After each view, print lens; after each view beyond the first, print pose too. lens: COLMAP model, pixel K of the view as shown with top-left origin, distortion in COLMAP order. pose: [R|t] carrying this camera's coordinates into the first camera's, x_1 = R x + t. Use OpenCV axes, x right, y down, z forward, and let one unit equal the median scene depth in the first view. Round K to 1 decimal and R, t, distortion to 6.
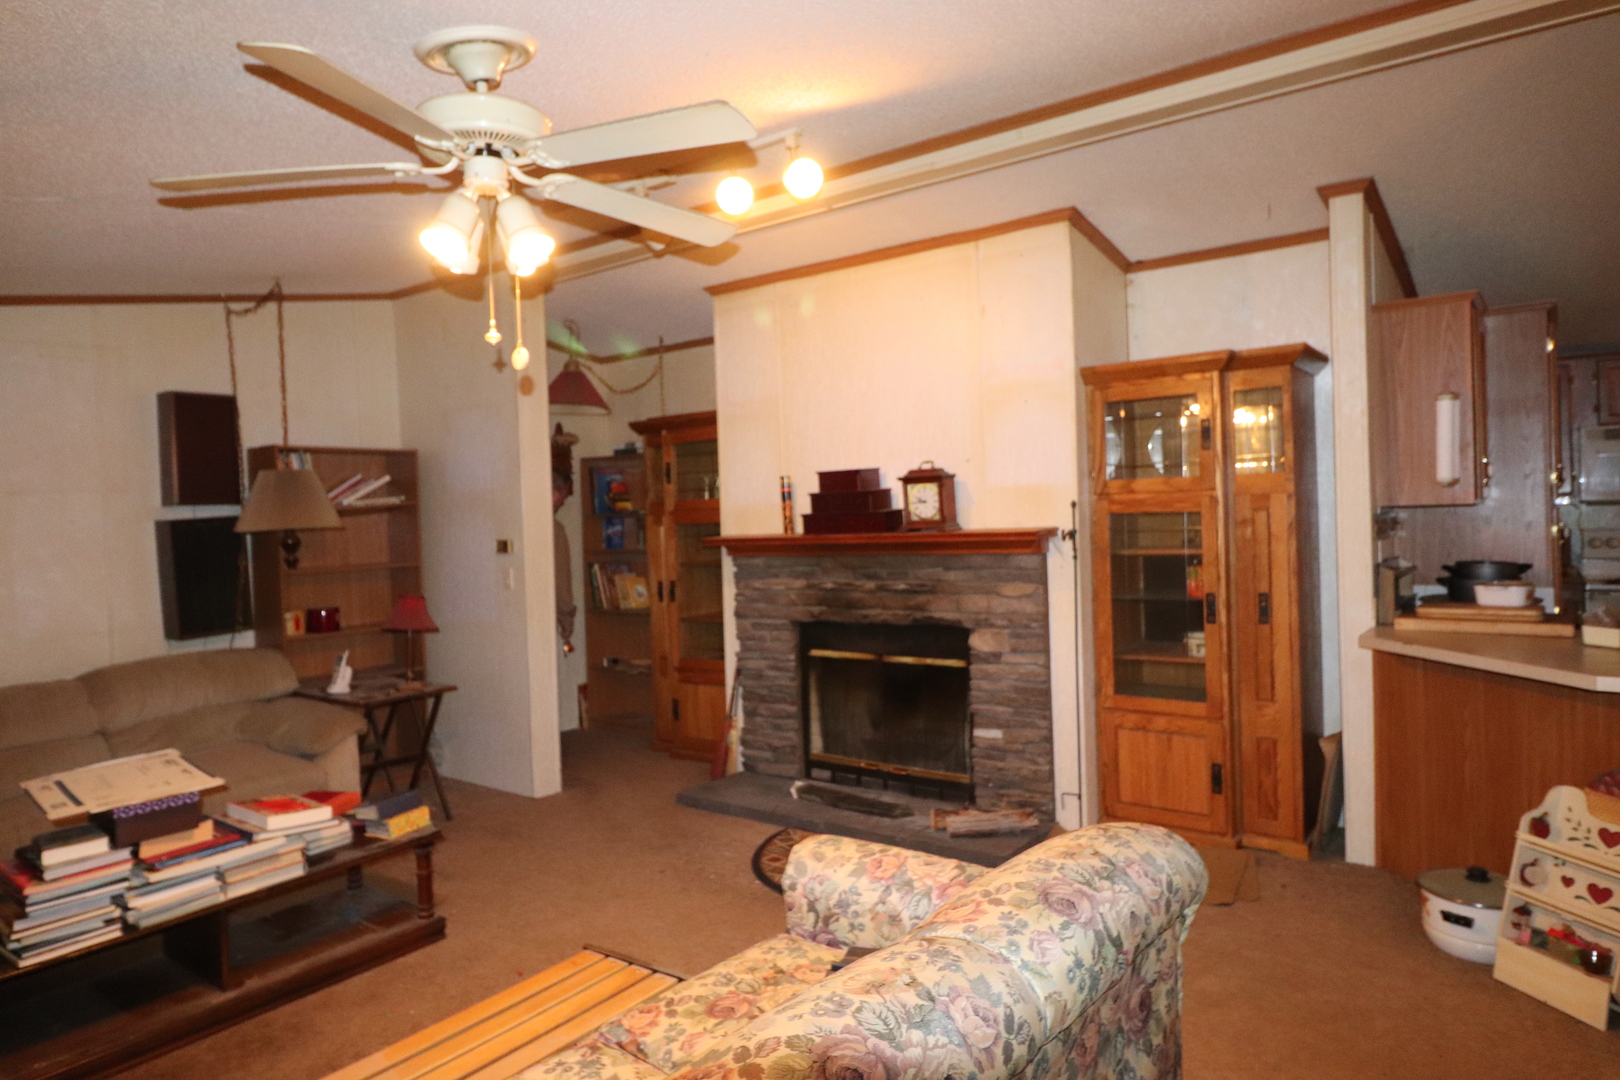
lens RADIAL K [[986.6, 0, 811.6], [0, 986.6, 526.1], [0, 0, 1]] dist [0.003758, 0.001351]
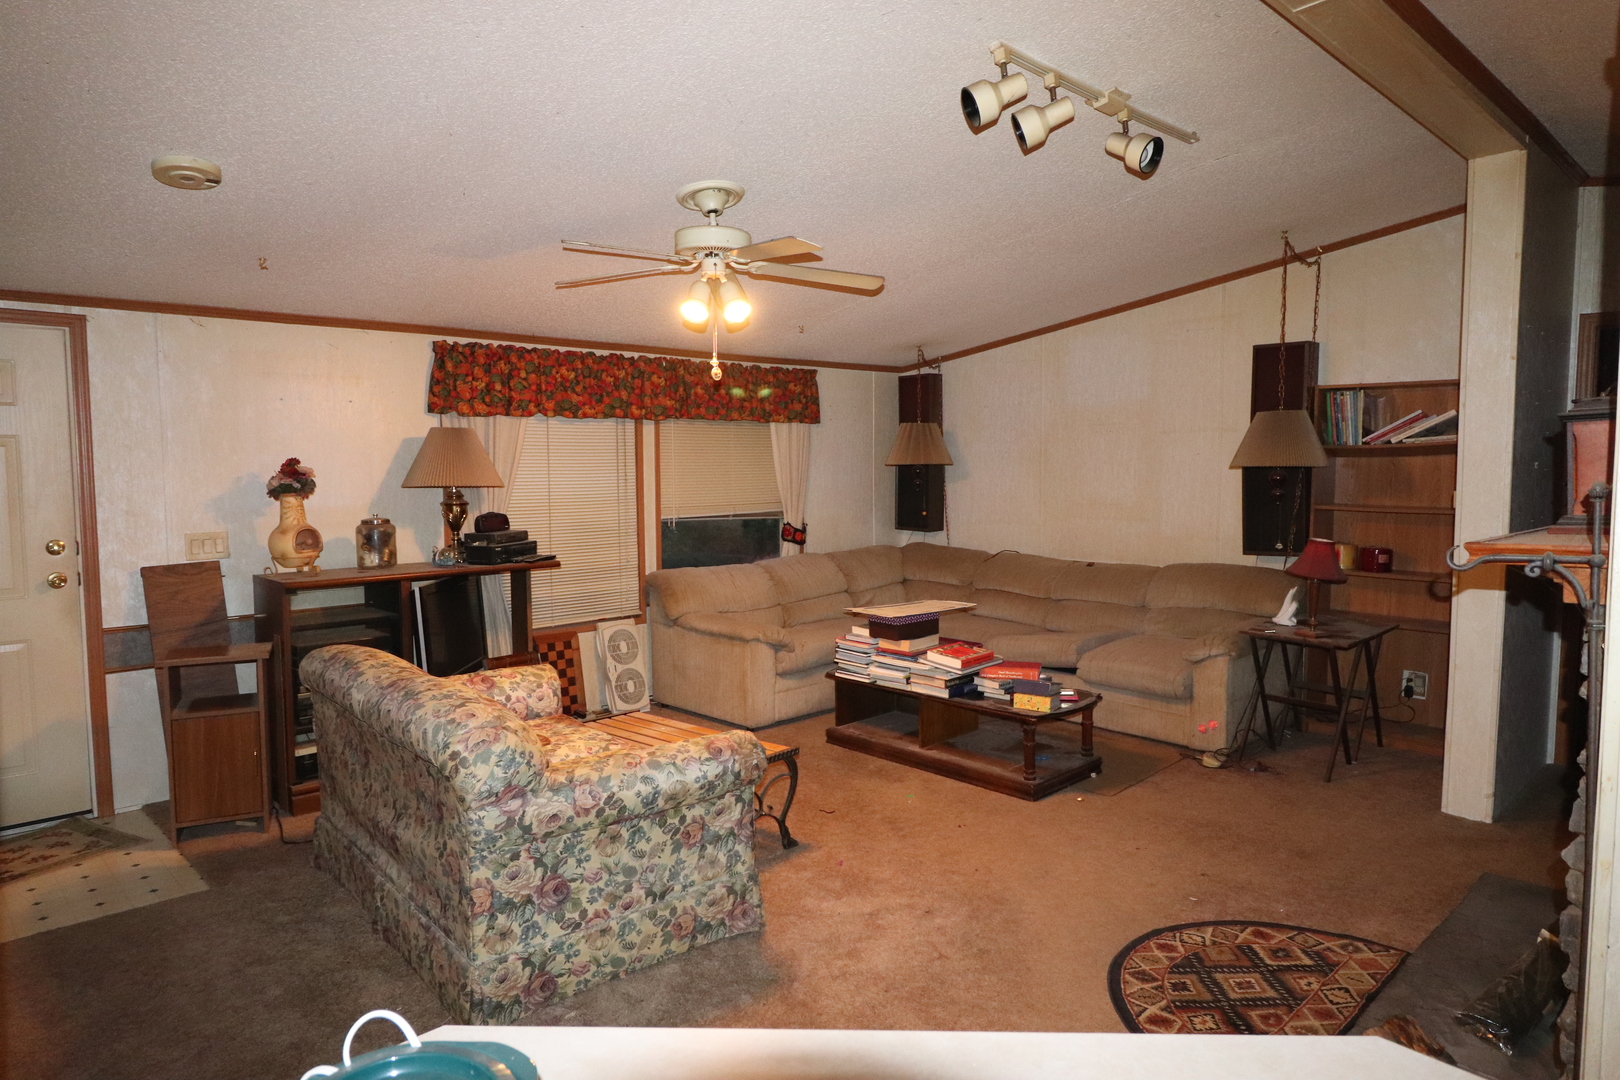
lens RADIAL K [[986.6, 0, 811.6], [0, 986.6, 526.1], [0, 0, 1]] dist [0.003758, 0.001351]
pose [[-0.172967, 0.106151, -0.979191, 0.982962], [-0.008390, 0.993980, 0.109236, -0.071792], [0.984892, 0.027109, -0.171036, 1.070207]]
